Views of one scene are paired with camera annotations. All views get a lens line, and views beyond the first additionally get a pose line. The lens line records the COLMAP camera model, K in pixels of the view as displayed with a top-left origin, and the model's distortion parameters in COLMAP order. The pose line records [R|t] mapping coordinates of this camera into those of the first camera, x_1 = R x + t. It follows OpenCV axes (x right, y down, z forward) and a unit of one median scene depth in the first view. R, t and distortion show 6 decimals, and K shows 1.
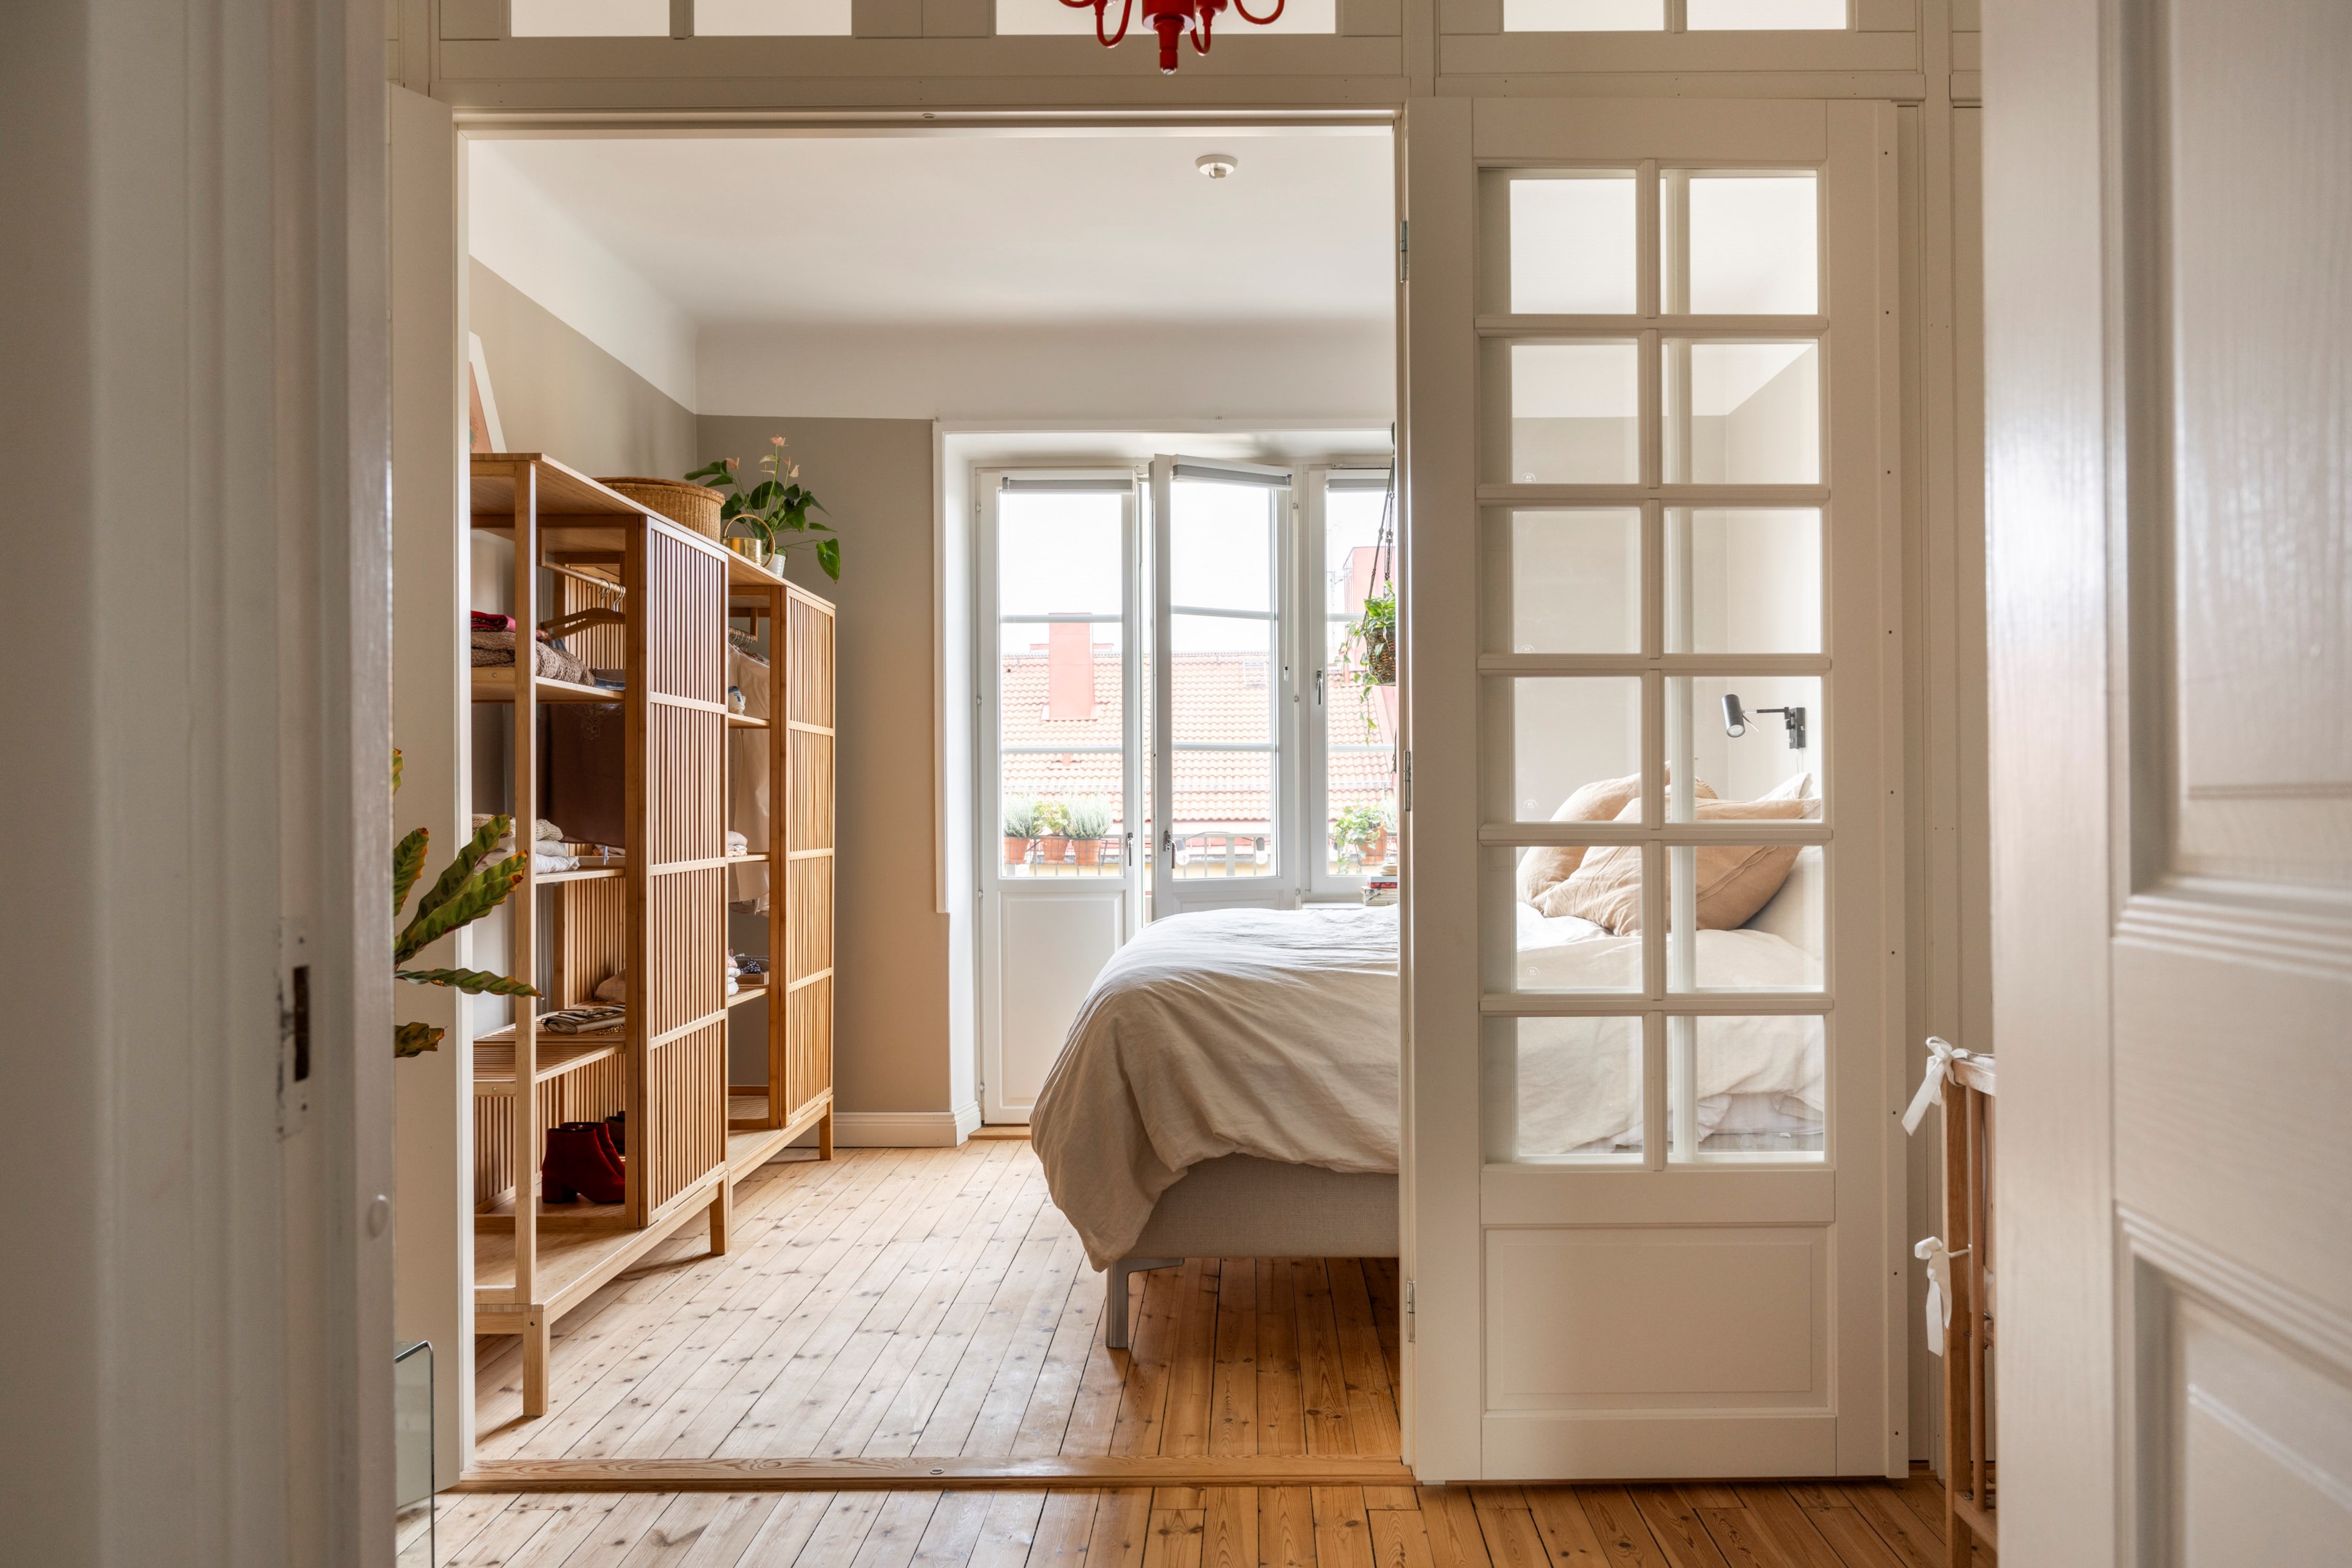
lens RADIAL K [[1690.4, 0, 1247.3], [0, 1690.4, 797.0], [0, 0, 1]] dist [-0.005657, -0.000057]
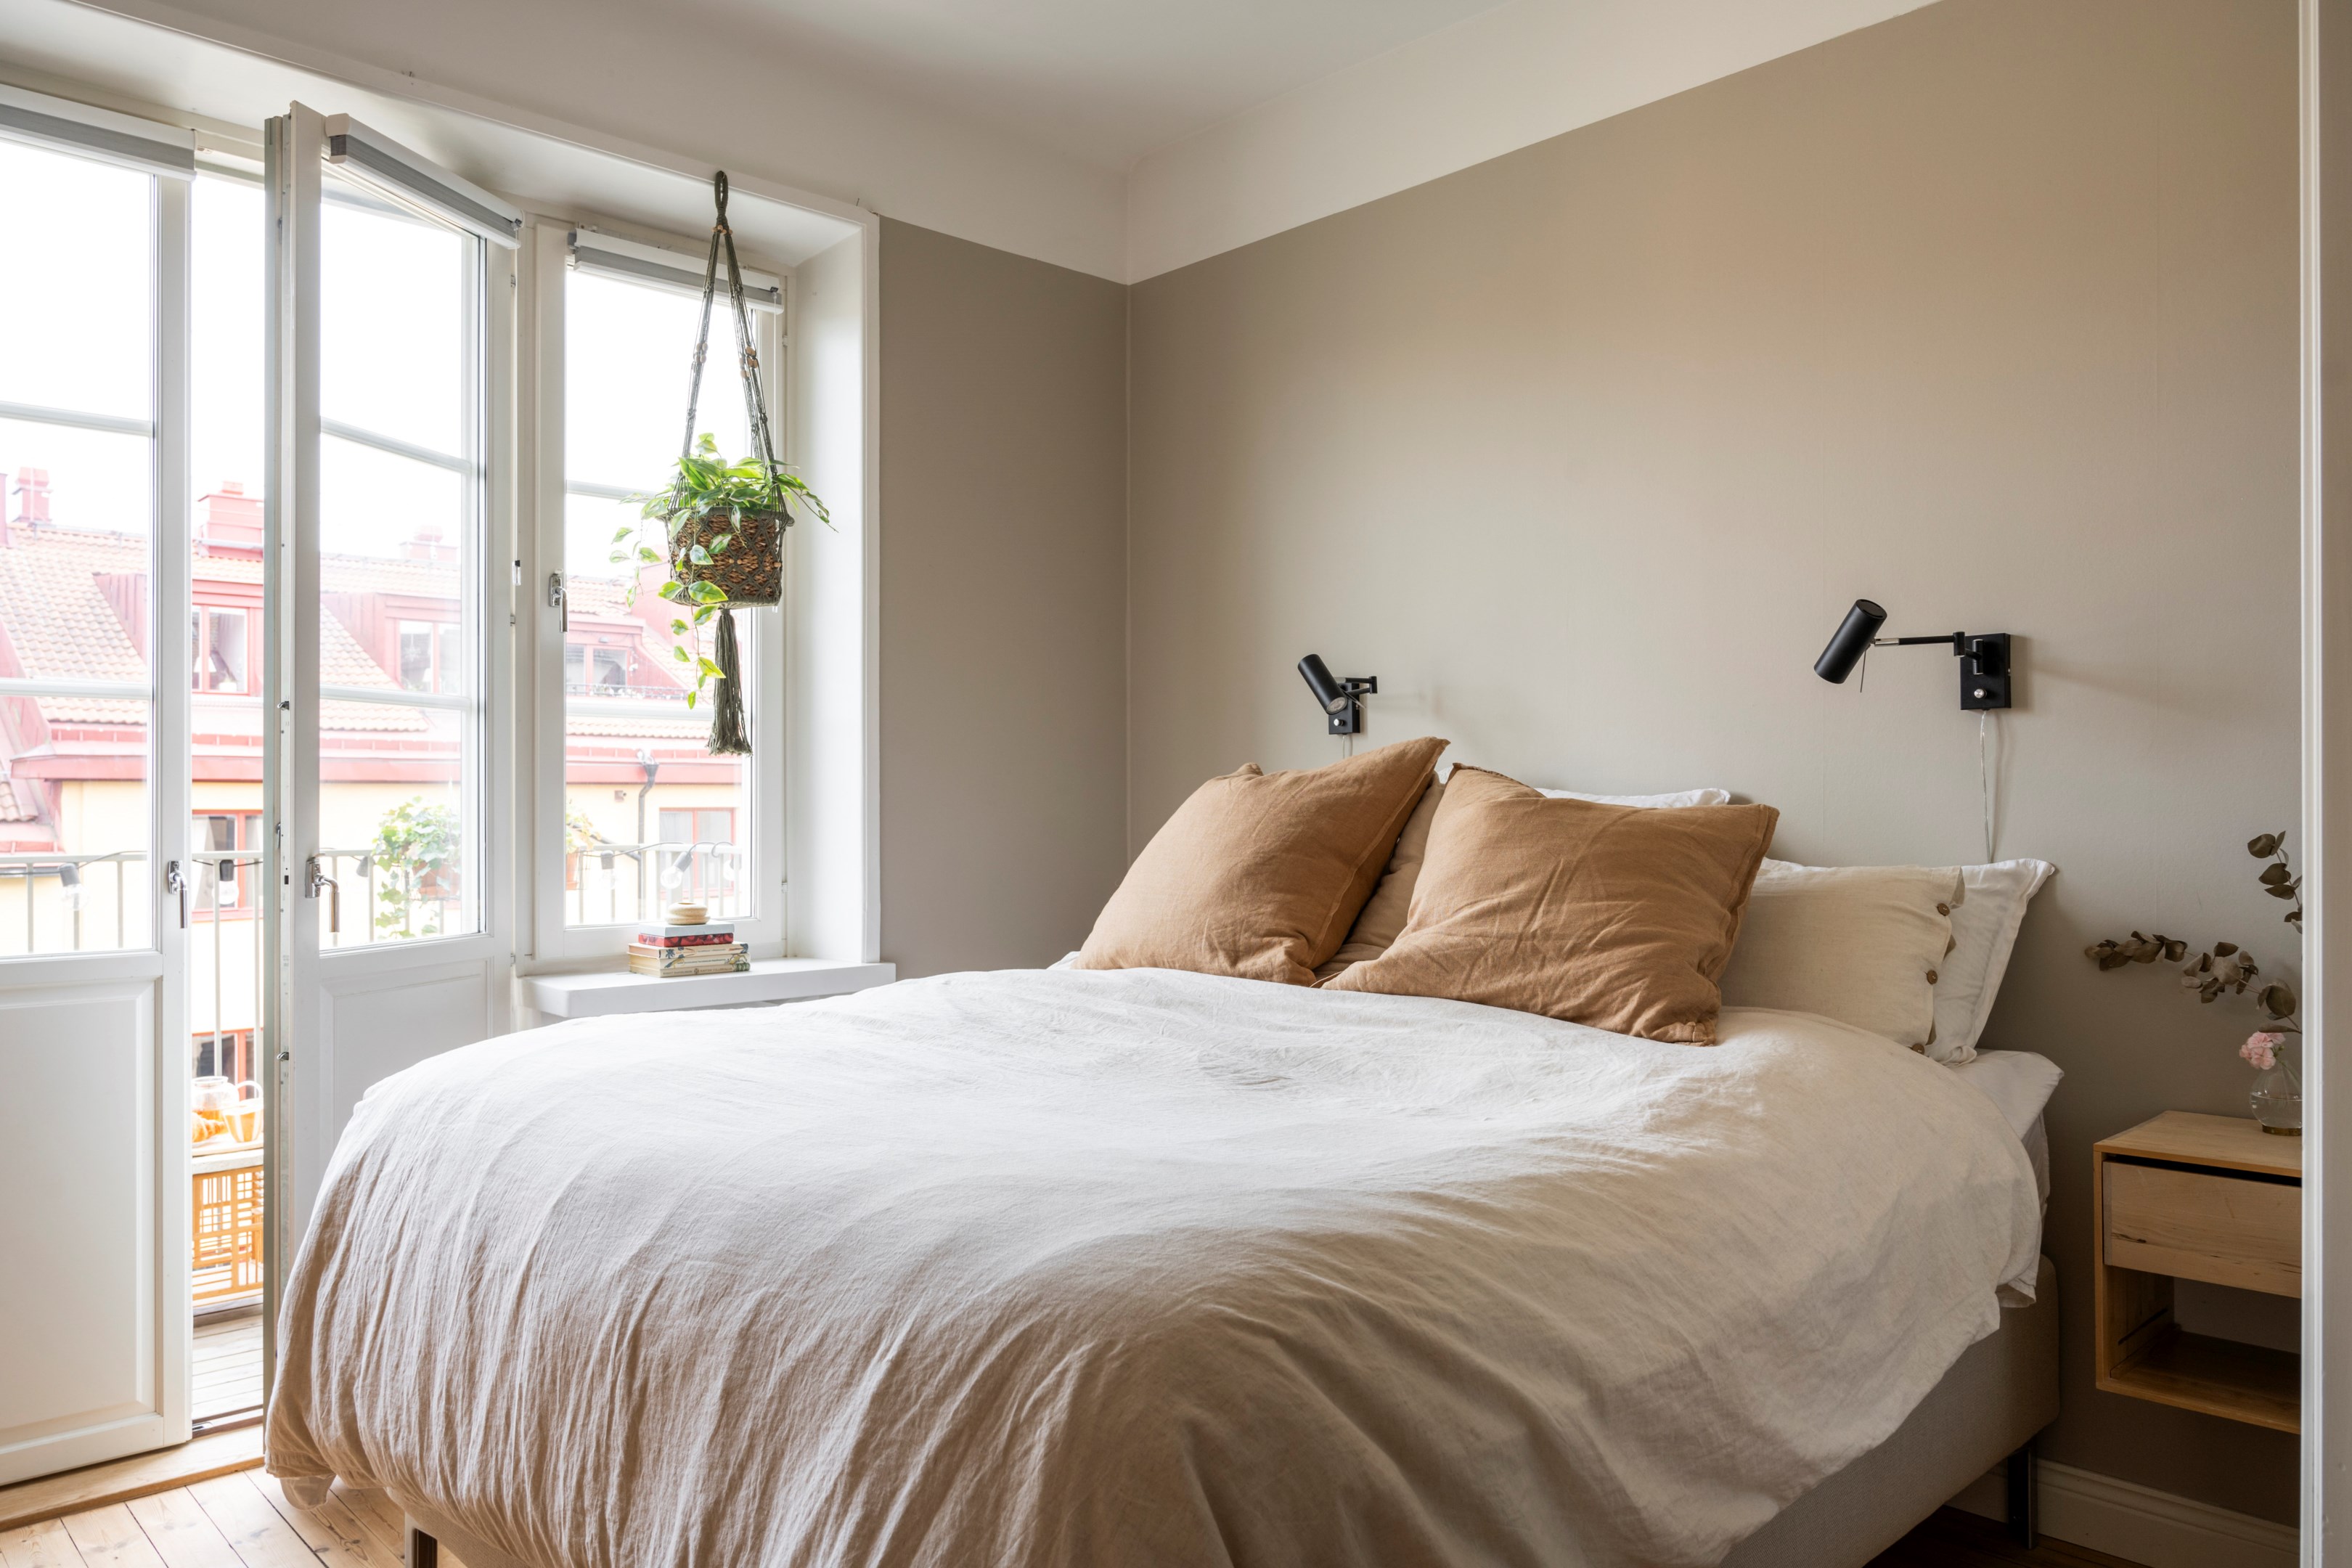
lens RADIAL K [[1619.8, 0, 1175.5], [0, 1619.8, 797.2], [0, 0, 1]] dist [-0.004005, 0.001608]
pose [[0.722322, 0.007933, 0.691511, -0.220778], [-0.007823, 0.999964, -0.003300, 0.002088], [-0.691513, -0.003026, 0.722358, 0.537669]]
